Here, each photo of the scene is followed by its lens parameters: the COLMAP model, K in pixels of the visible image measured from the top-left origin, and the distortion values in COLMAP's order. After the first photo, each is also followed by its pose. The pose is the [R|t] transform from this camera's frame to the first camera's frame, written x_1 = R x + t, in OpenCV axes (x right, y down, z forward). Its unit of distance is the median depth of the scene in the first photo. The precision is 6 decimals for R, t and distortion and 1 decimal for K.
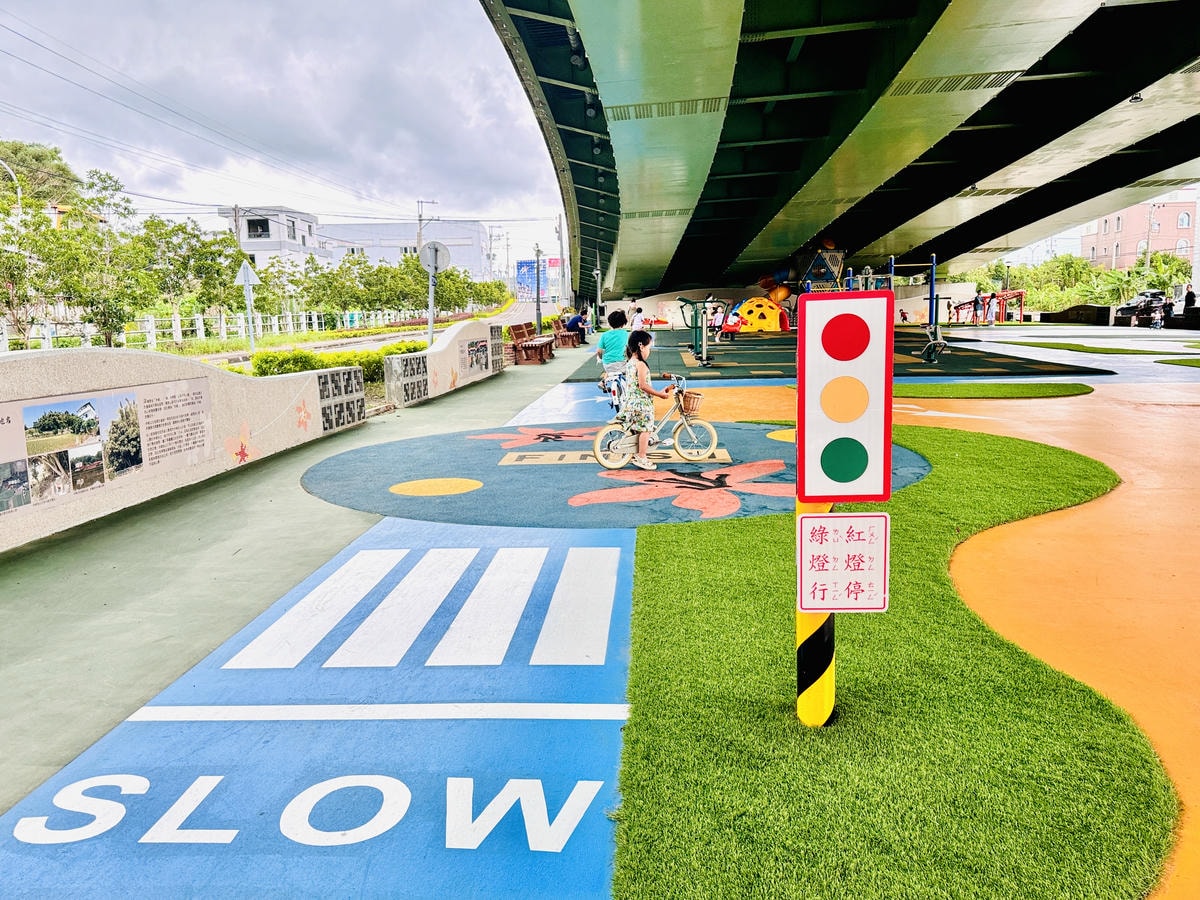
lens RADIAL K [[915.4, 0, 600.0], [0, 915.4, 450.0], [0, 0, 1]] dist [0.088893, -0.121804]
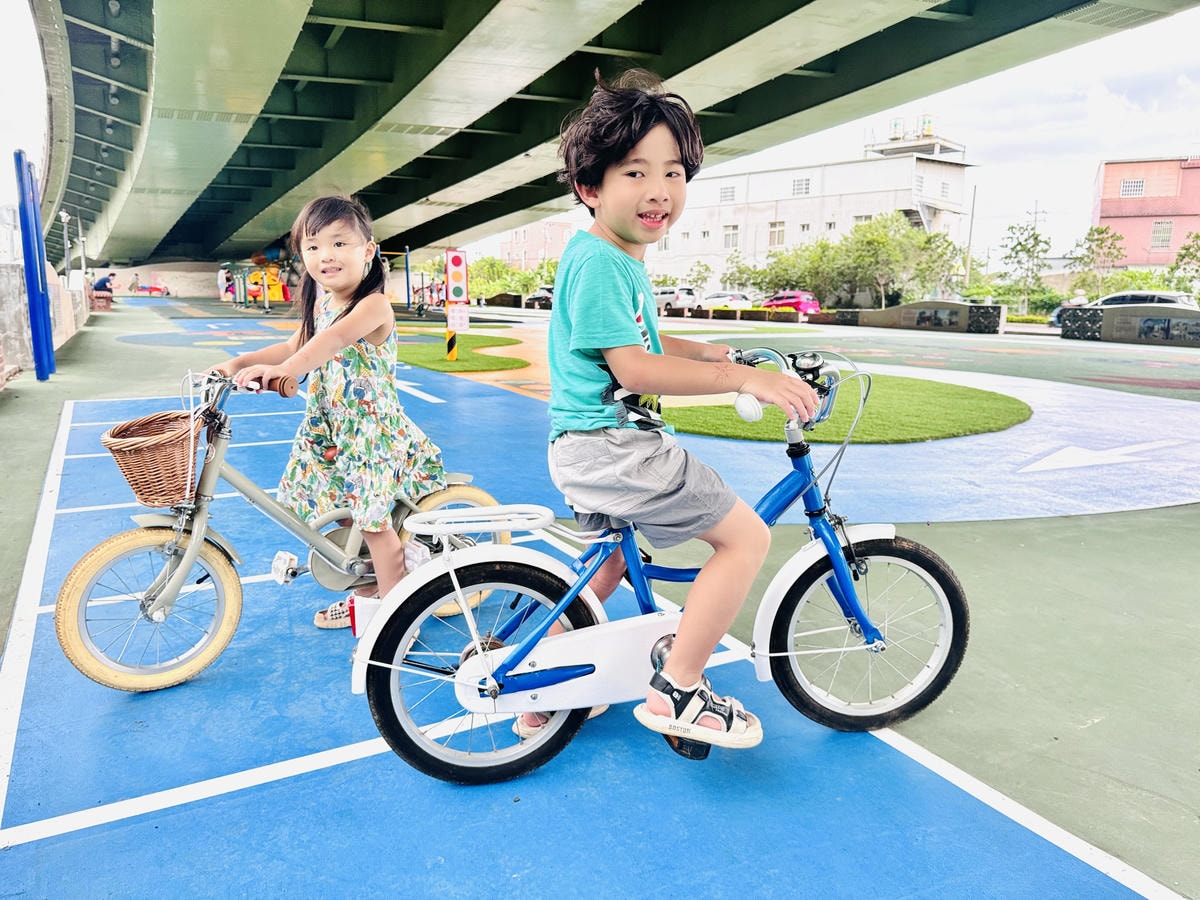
lens RADIAL K [[823.8, 0, 595.7], [0, 823.8, 465.0], [0, 0, 1]] dist [0.073265, -0.098171]
pose [[0.834418, -0.072663, 0.546321, -0.061357], [0.044722, 0.996929, 0.064290, 0.027030], [-0.549314, -0.029212, 0.835105, -0.115913]]
